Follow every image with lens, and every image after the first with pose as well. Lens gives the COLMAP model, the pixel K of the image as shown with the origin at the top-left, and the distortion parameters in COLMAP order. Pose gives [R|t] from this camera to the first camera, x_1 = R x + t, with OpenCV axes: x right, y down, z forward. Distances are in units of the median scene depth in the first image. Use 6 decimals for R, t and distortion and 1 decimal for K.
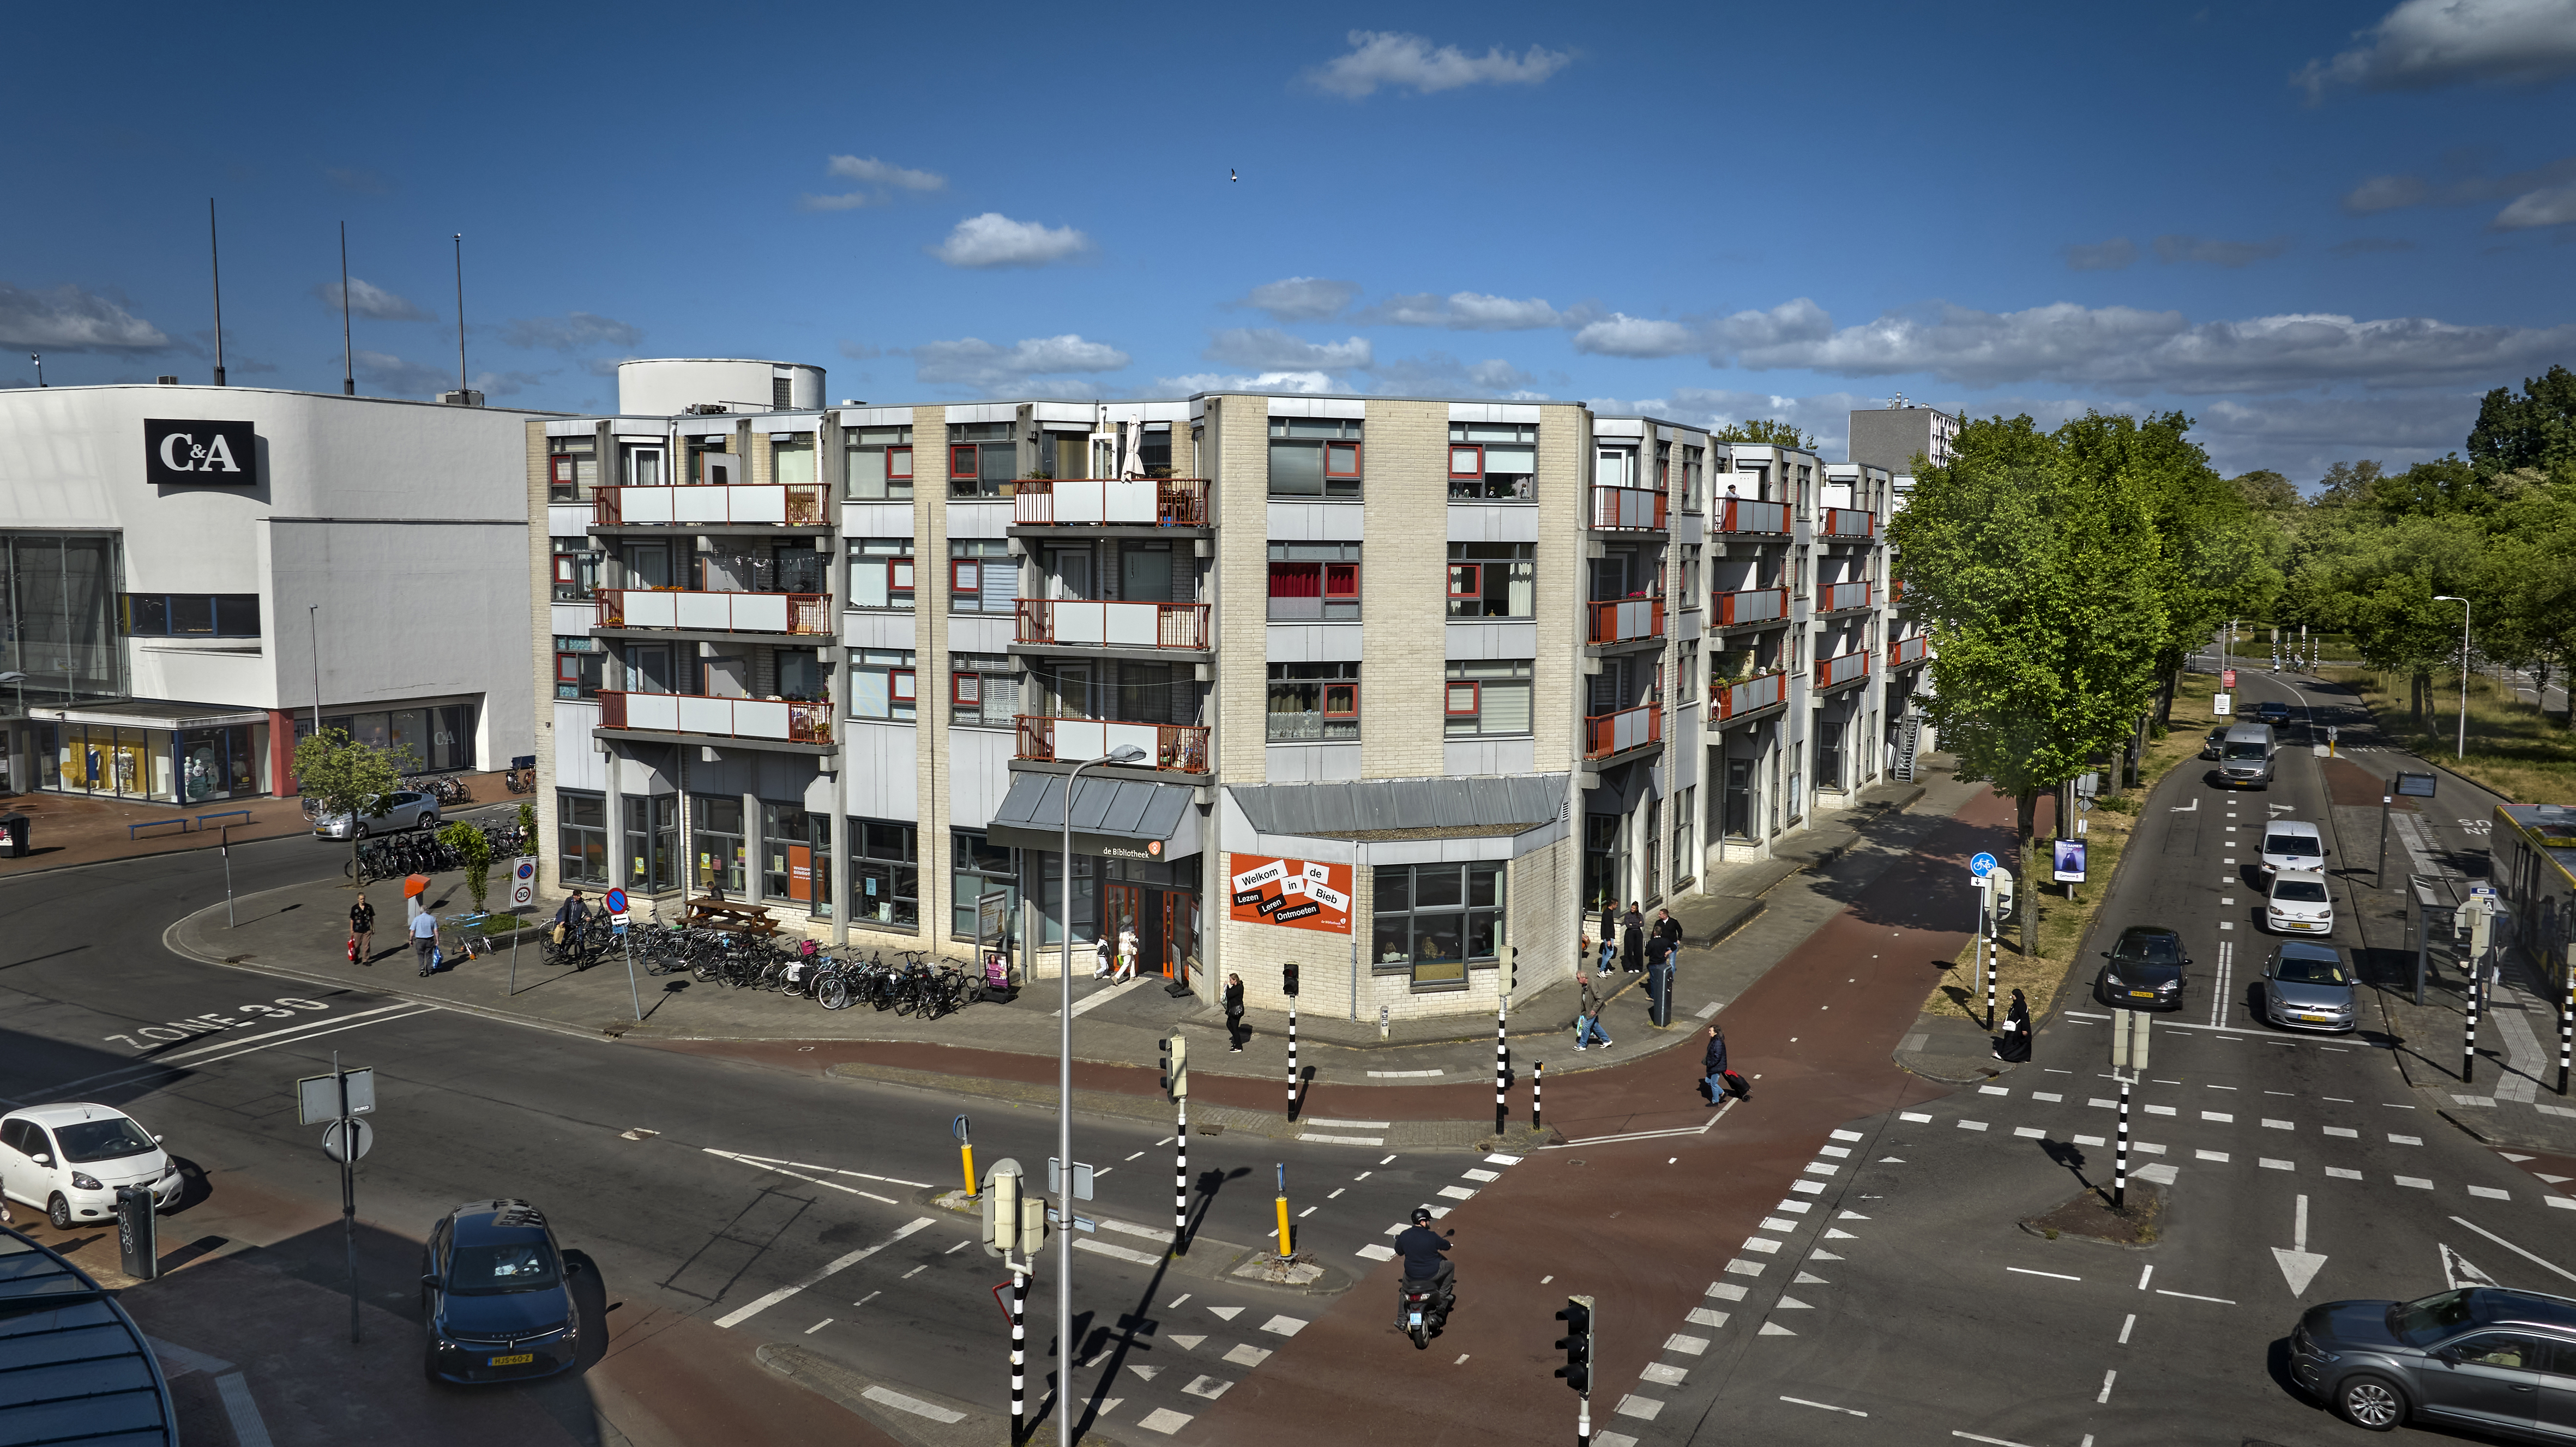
lens RADIAL K [[1780.6, 0, 1292.2], [0, 1780.6, 732.4], [0, 0, 1]] dist [-0.004447, -0.001306]
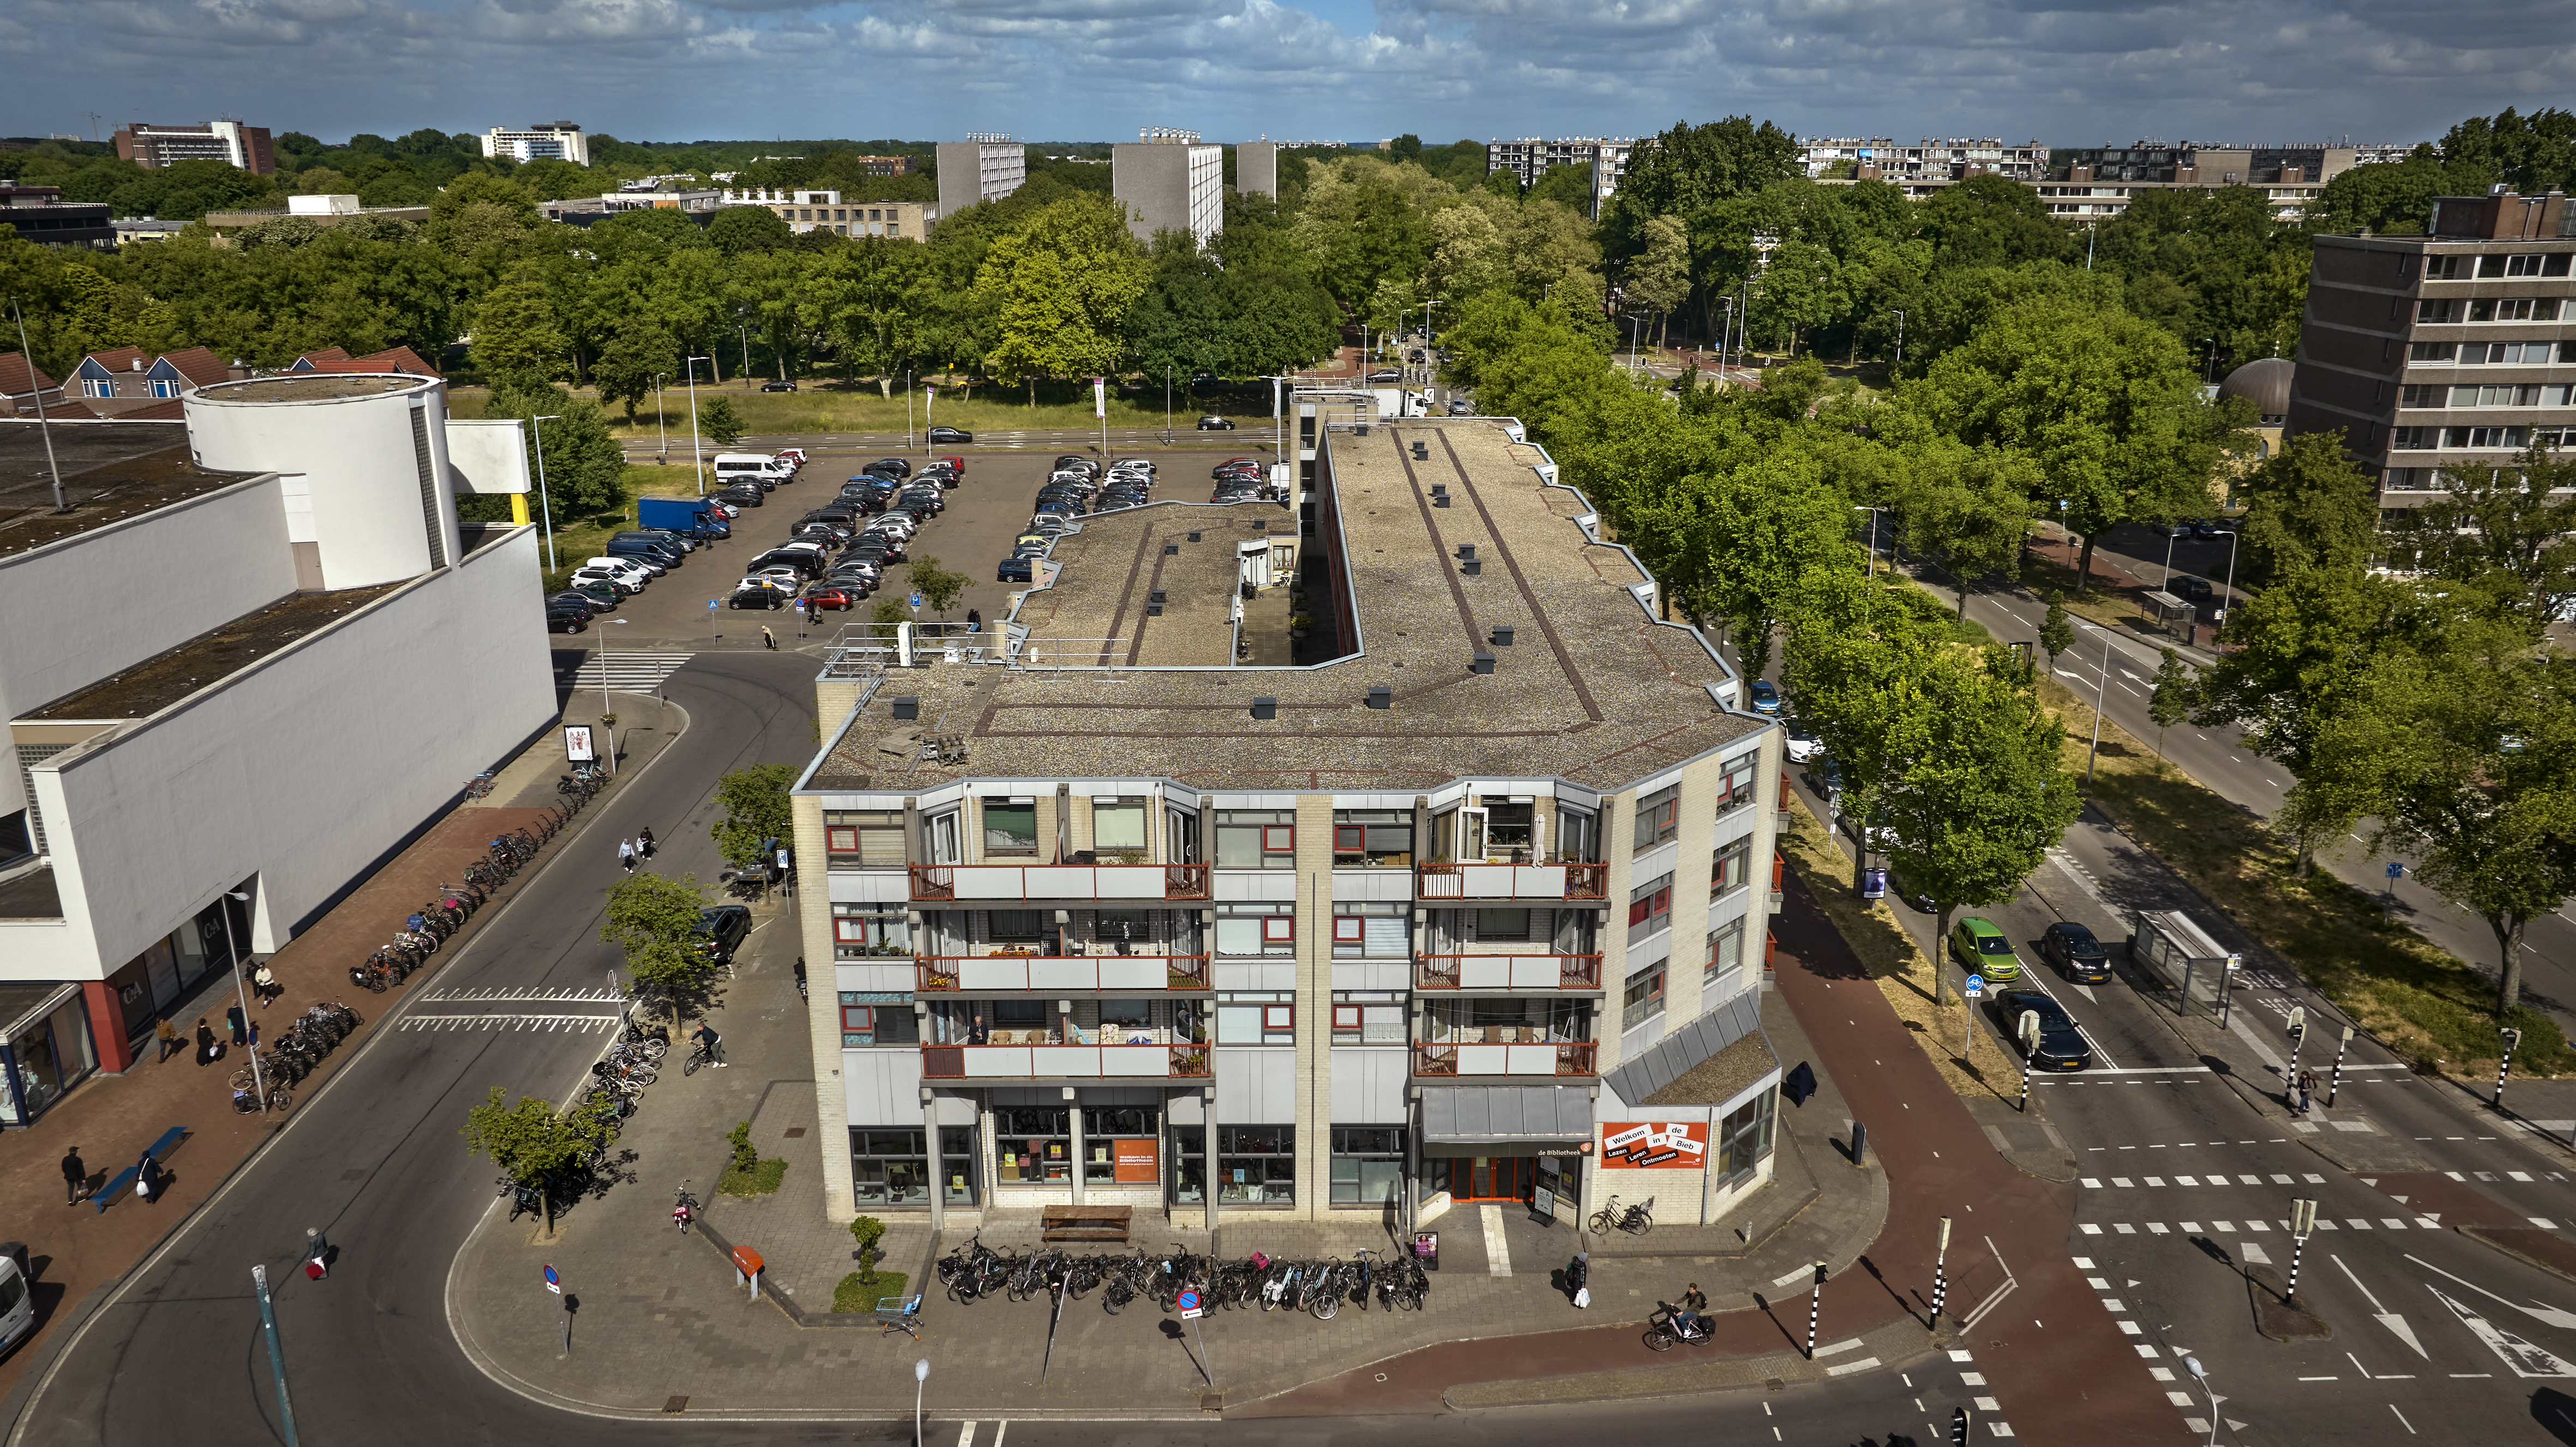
lens RADIAL K [[1780.6, 0, 1303.0], [0, 1780.6, 716.0], [0, 0, 1]] dist [-0.004447, -0.001306]
pose [[0.882186, -0.146375, 0.447574, -0.708711], [0.056760, 0.976585, 0.207508, -0.466119], [-0.467469, -0.157657, 0.869838, 0.020998]]
